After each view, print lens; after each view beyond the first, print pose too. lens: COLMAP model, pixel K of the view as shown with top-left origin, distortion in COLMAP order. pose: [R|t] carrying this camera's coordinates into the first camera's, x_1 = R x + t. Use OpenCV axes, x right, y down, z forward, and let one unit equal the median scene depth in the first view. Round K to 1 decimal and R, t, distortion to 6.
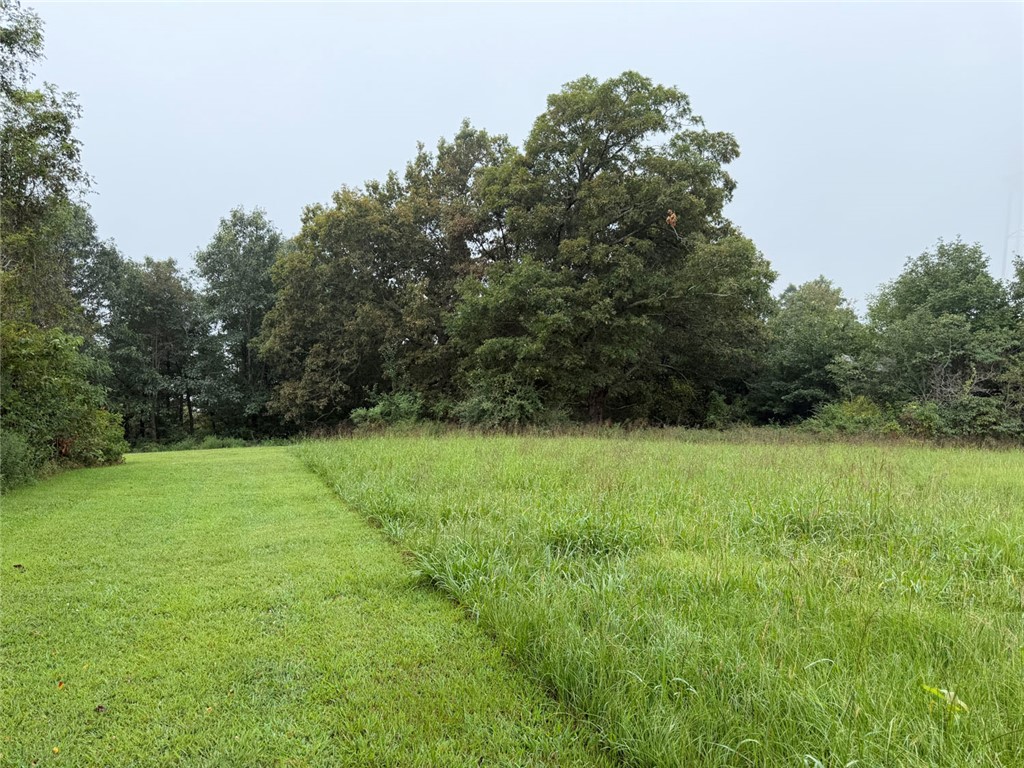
lens RADIAL K [[714.0, 0, 521.6], [0, 714.0, 391.1], [0, 0, 1]] dist [0.053936, -0.079318]
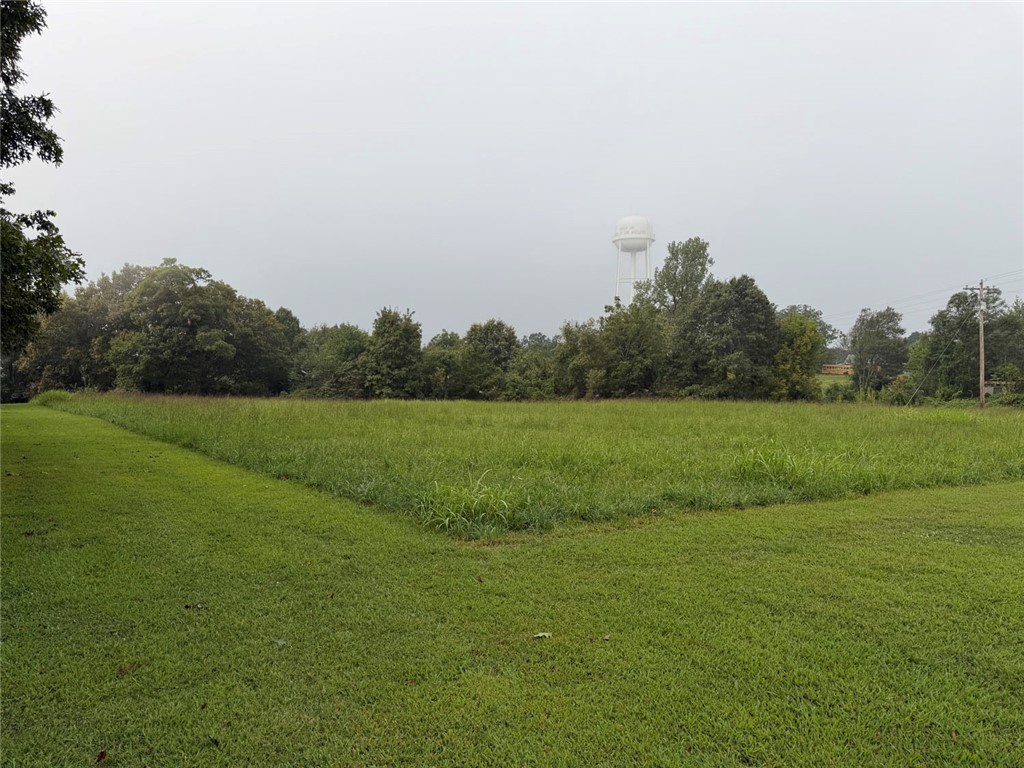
lens RADIAL K [[714.0, 0, 521.6], [0, 714.0, 391.1], [0, 0, 1]] dist [0.053936, -0.079318]
pose [[0.967693, -0.001581, 0.252125, 0.534373], [0.003036, 0.999981, -0.005384, 0.028771], [-0.252112, 0.005975, 0.967680, -1.427305]]
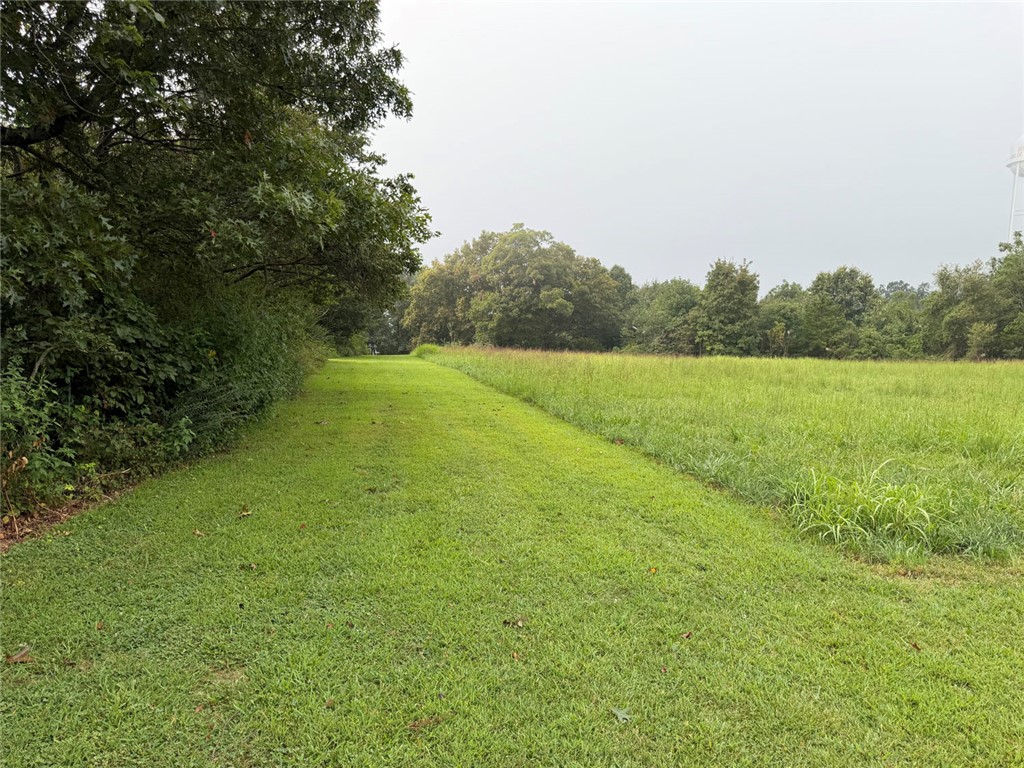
lens RADIAL K [[714.0, 0, 521.6], [0, 714.0, 391.1], [0, 0, 1]] dist [0.053936, -0.079318]
pose [[0.980940, 0.019562, -0.193323, 0.530593], [-0.008594, 0.998314, 0.057407, 0.028284], [0.194120, -0.054652, 0.979454, -1.390516]]
